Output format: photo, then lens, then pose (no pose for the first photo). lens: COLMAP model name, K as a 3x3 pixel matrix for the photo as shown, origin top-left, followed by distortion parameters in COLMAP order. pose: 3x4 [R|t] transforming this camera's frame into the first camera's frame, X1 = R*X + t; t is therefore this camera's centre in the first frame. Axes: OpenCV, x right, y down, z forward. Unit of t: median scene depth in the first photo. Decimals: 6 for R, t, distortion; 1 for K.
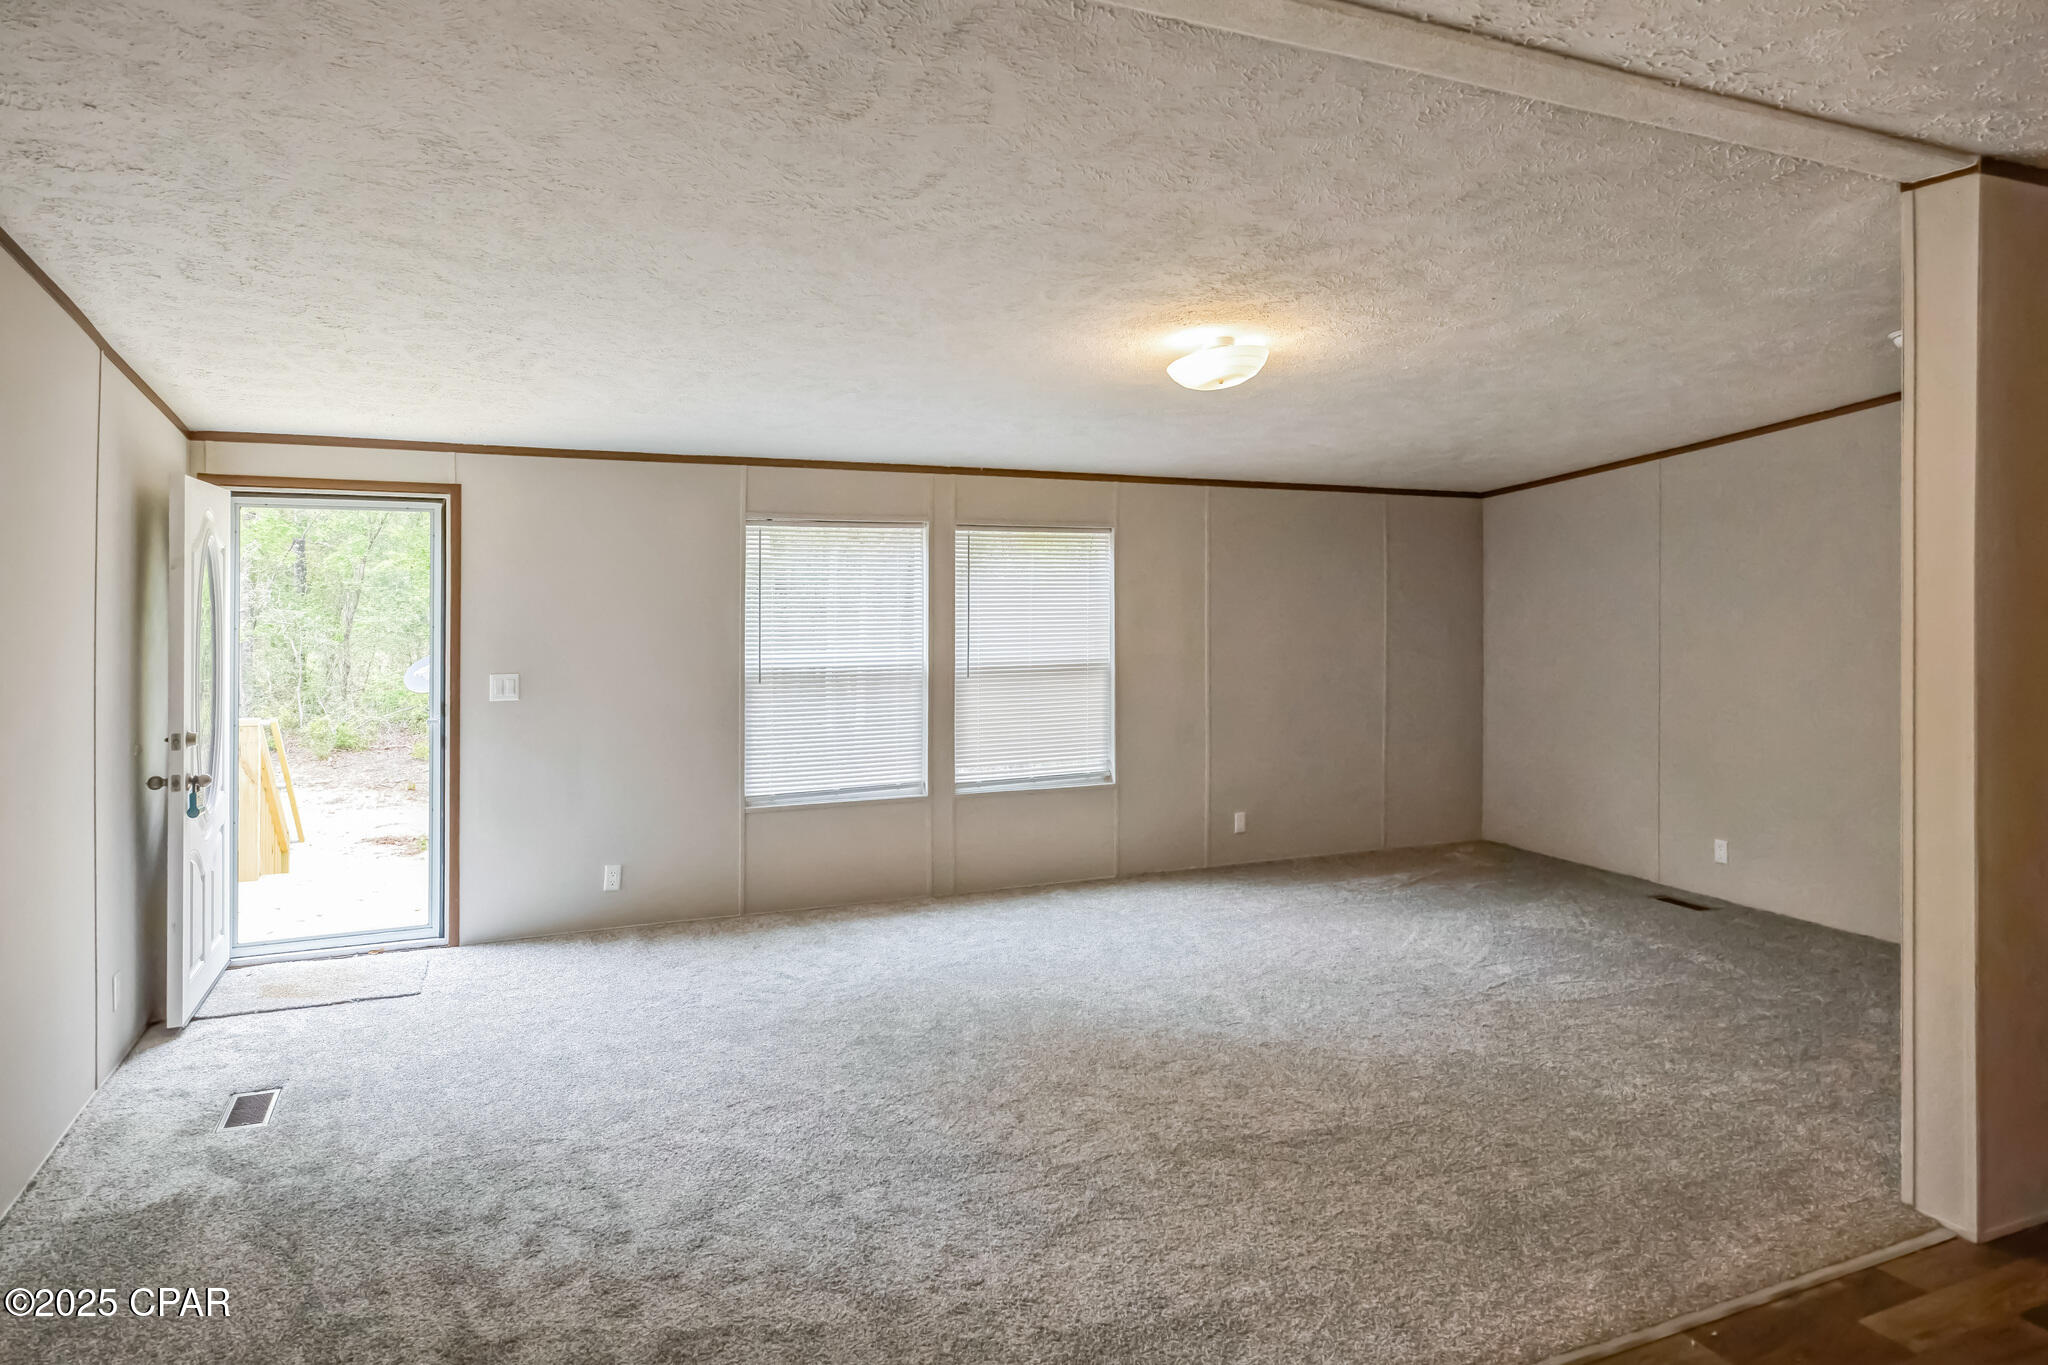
lens RADIAL K [[1184.3, 0, 1015.7], [0, 1184.3, 653.8], [0, 0, 1]] dist [0.000178, 0.000263]
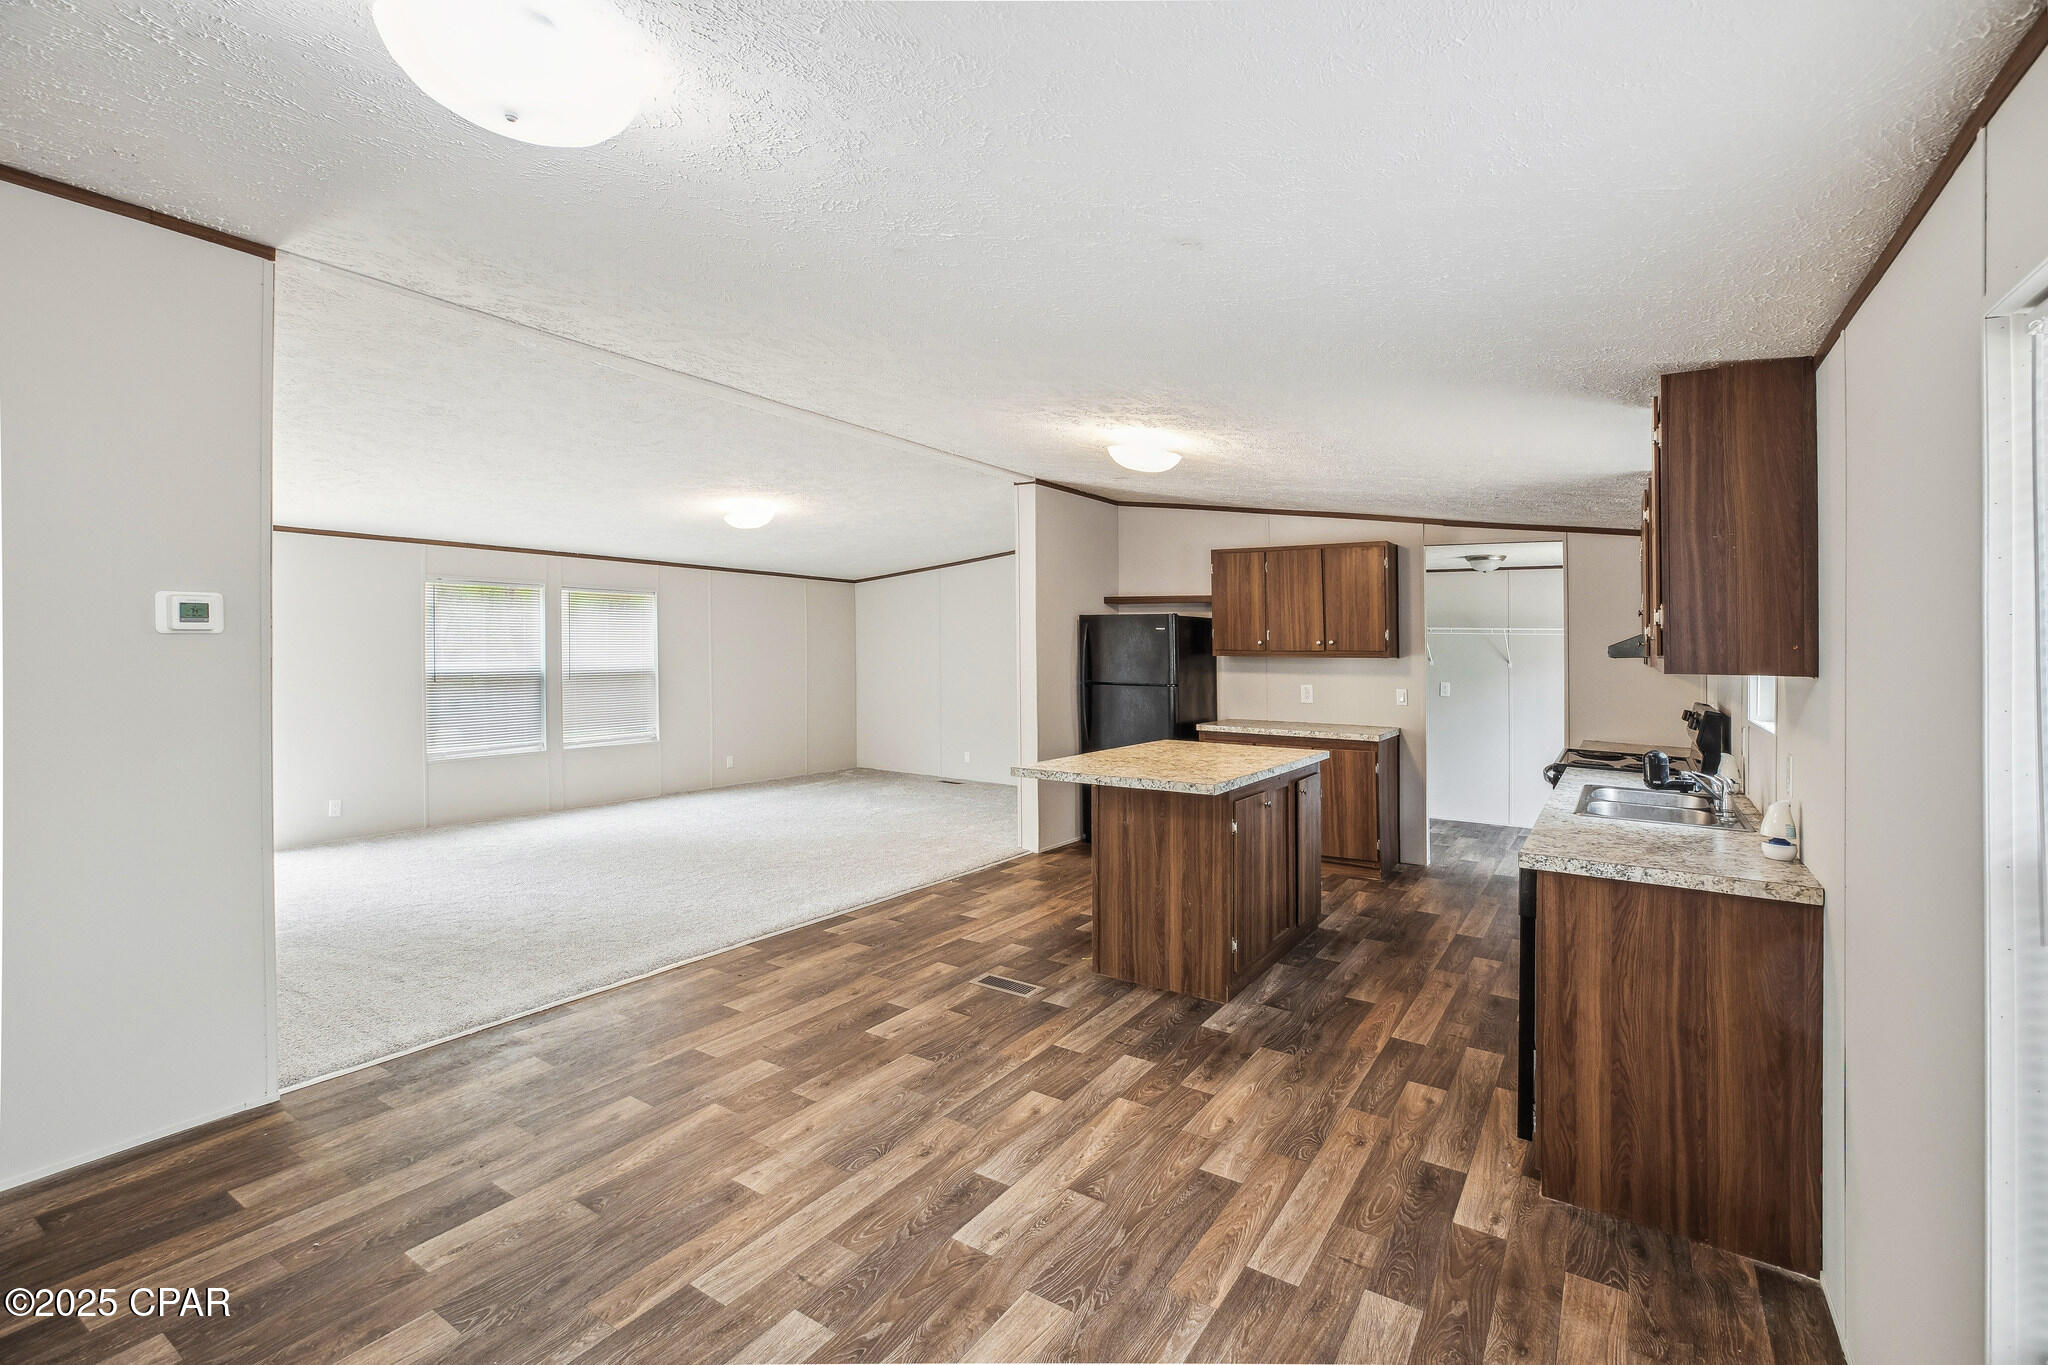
lens RADIAL K [[927.0, 0, 1027.6], [0, 927.0, 626.1], [0, 0, 1]] dist [0.008290, 0.000497]
pose [[0.830921, 0.020027, 0.556029, -0.270793], [0.019012, 0.997746, -0.064348, 0.049520], [-0.556065, 0.064039, 0.828668, -0.505377]]
